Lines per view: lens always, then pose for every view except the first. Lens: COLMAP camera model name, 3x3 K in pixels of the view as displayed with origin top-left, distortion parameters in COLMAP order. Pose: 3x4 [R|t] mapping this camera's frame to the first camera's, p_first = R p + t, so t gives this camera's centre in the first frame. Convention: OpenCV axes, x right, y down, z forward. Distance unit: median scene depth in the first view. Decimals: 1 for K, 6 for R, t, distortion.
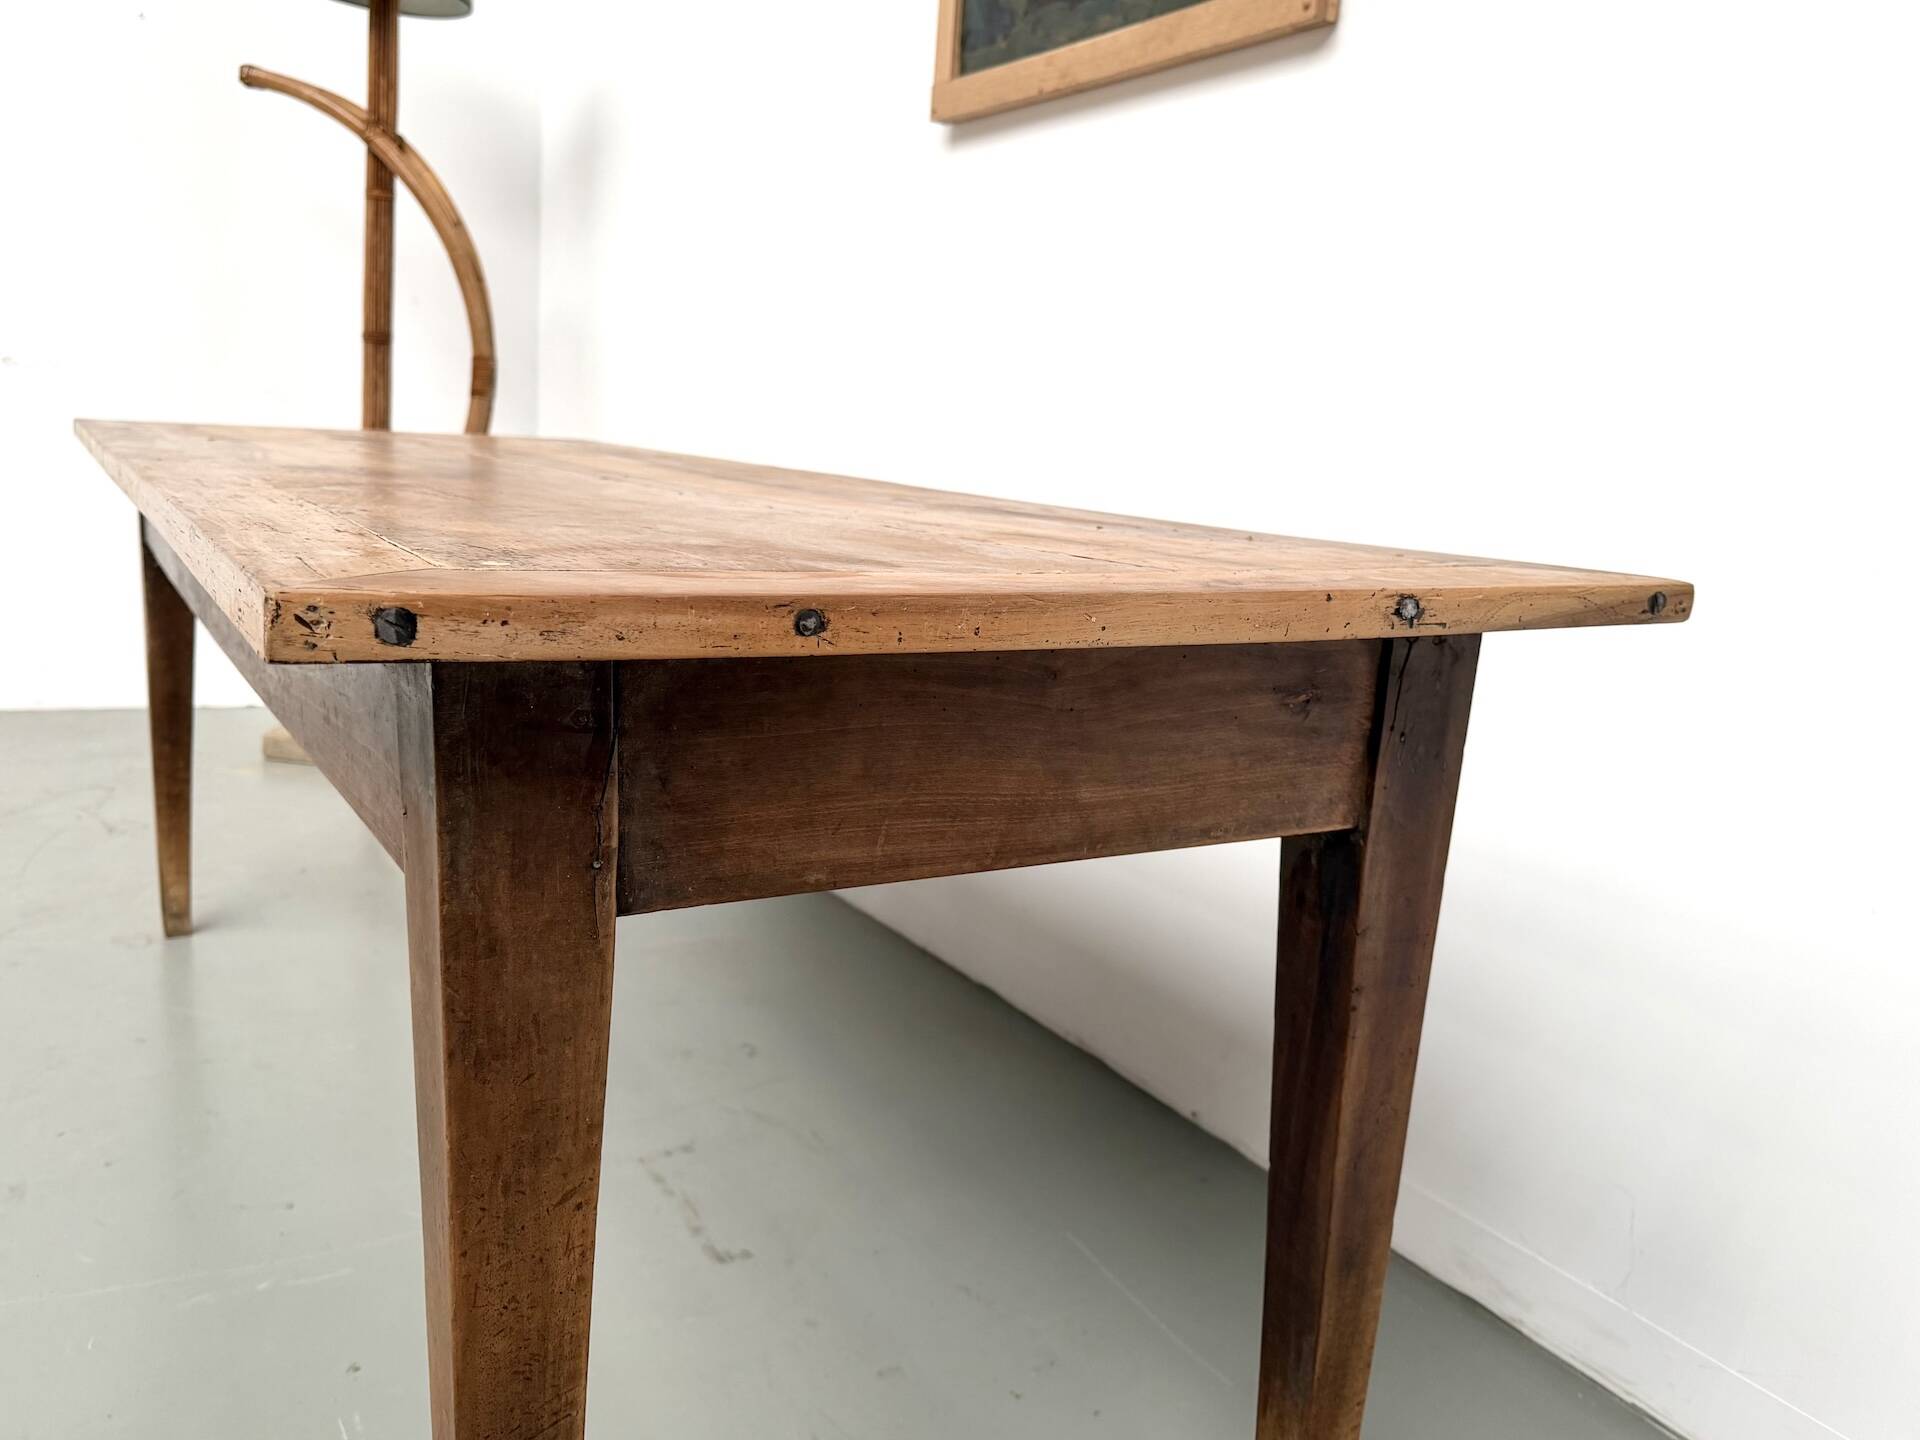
lens RADIAL K [[1531.9, 0, 946.4], [0, 1531.9, 719.7], [0, 0, 1]] dist [0.173354, -0.427150]
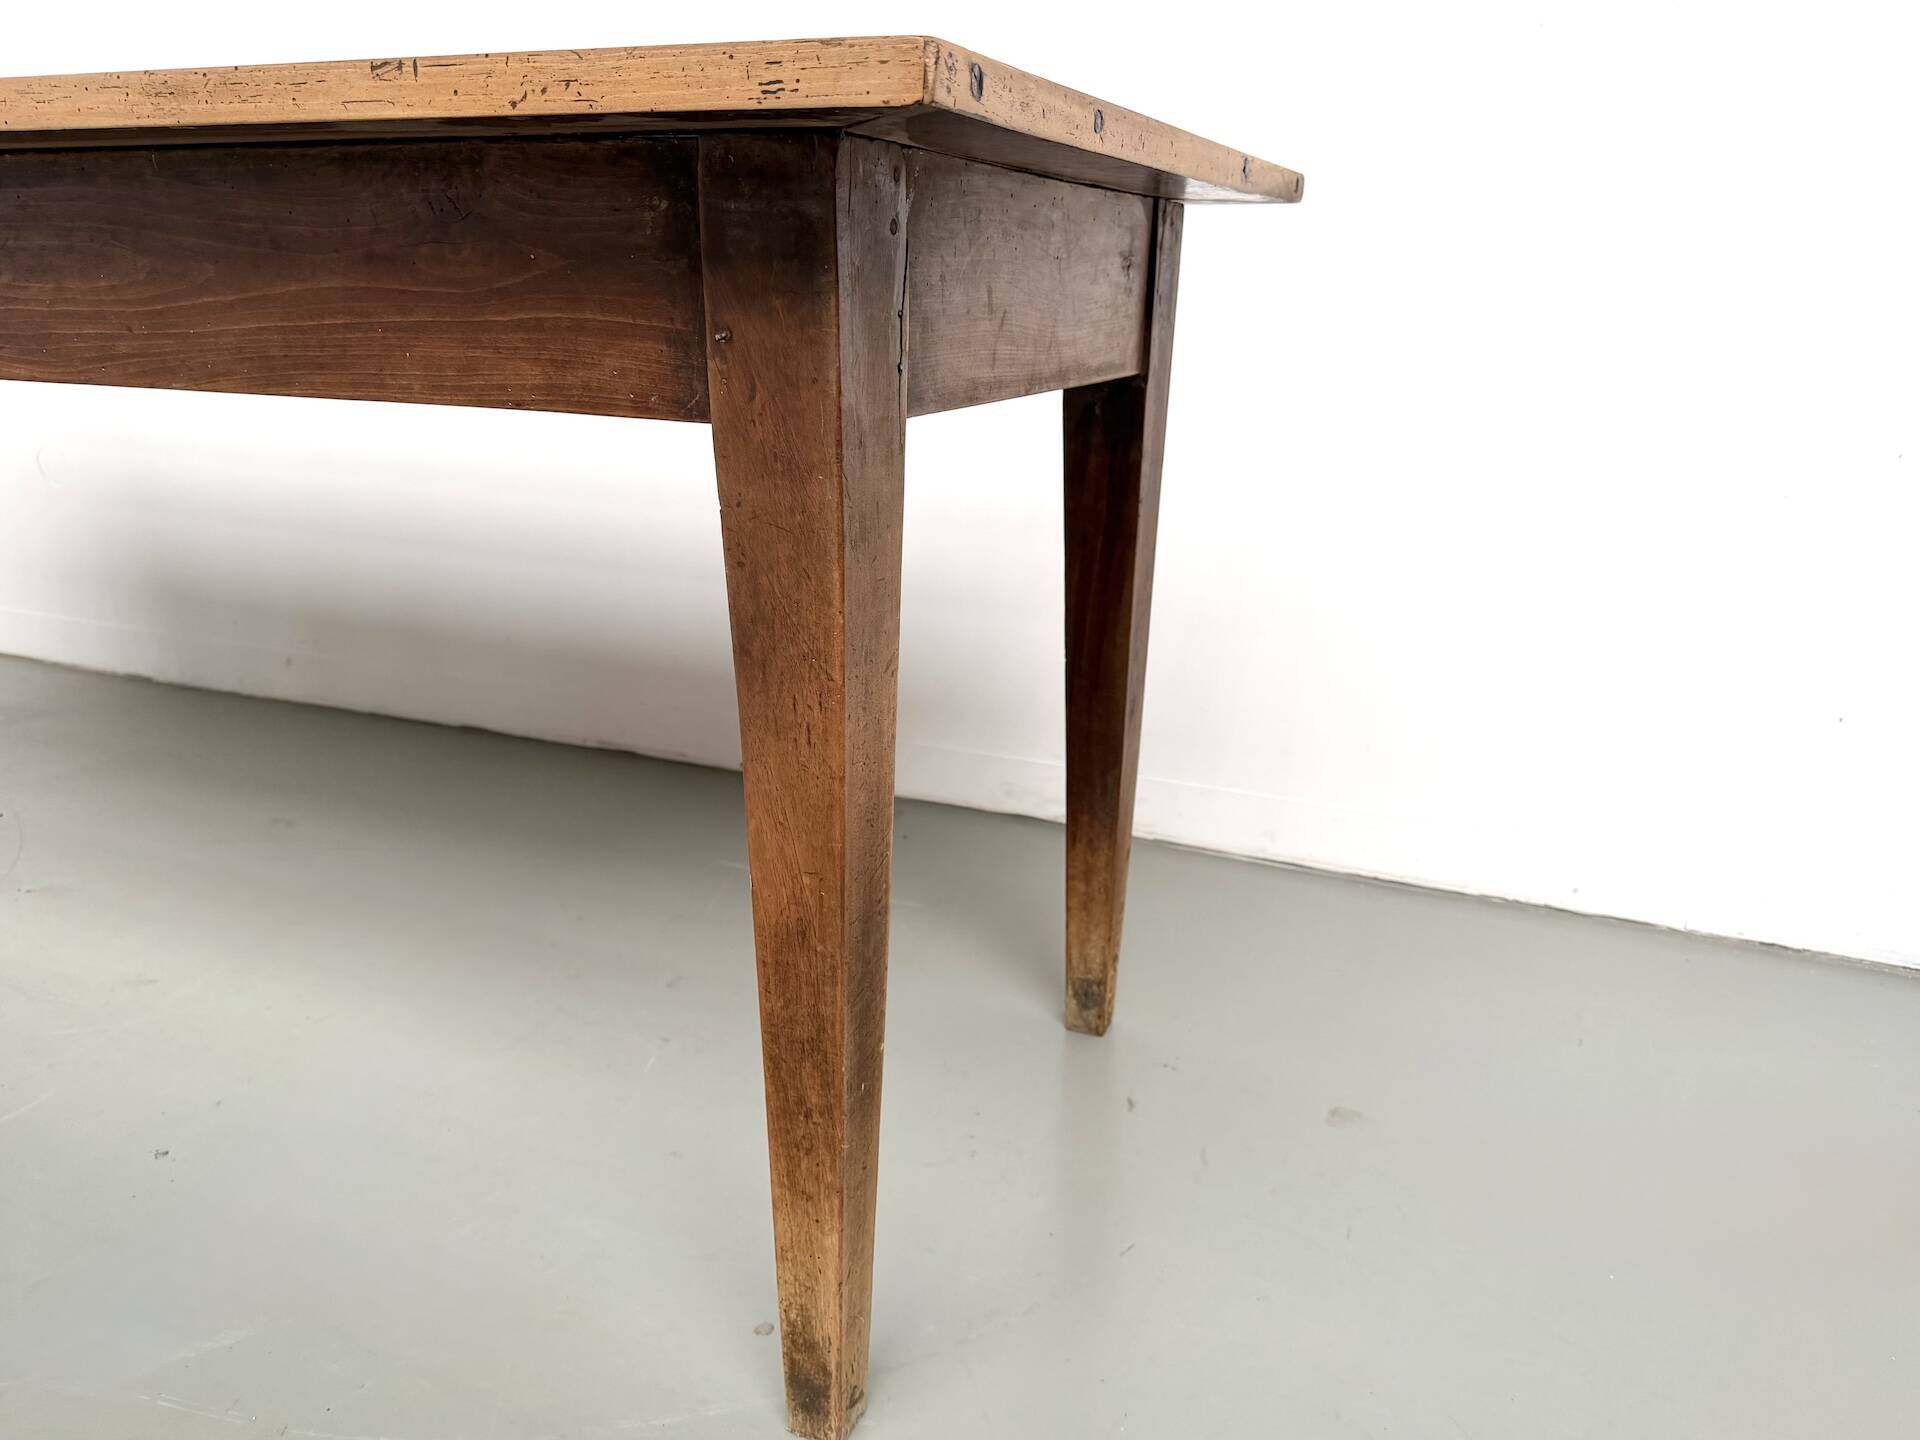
lens RADIAL K [[1436.3, 0, 959.1], [0, 1436.3, 727.1], [0, 0, 1]] dist [0.089750, -0.122261]
pose [[0.804877, -0.216119, 0.552690, -0.565281], [0.142152, 0.974428, 0.174018, 0.116446], [-0.576165, -0.061497, 0.815017, 0.045024]]
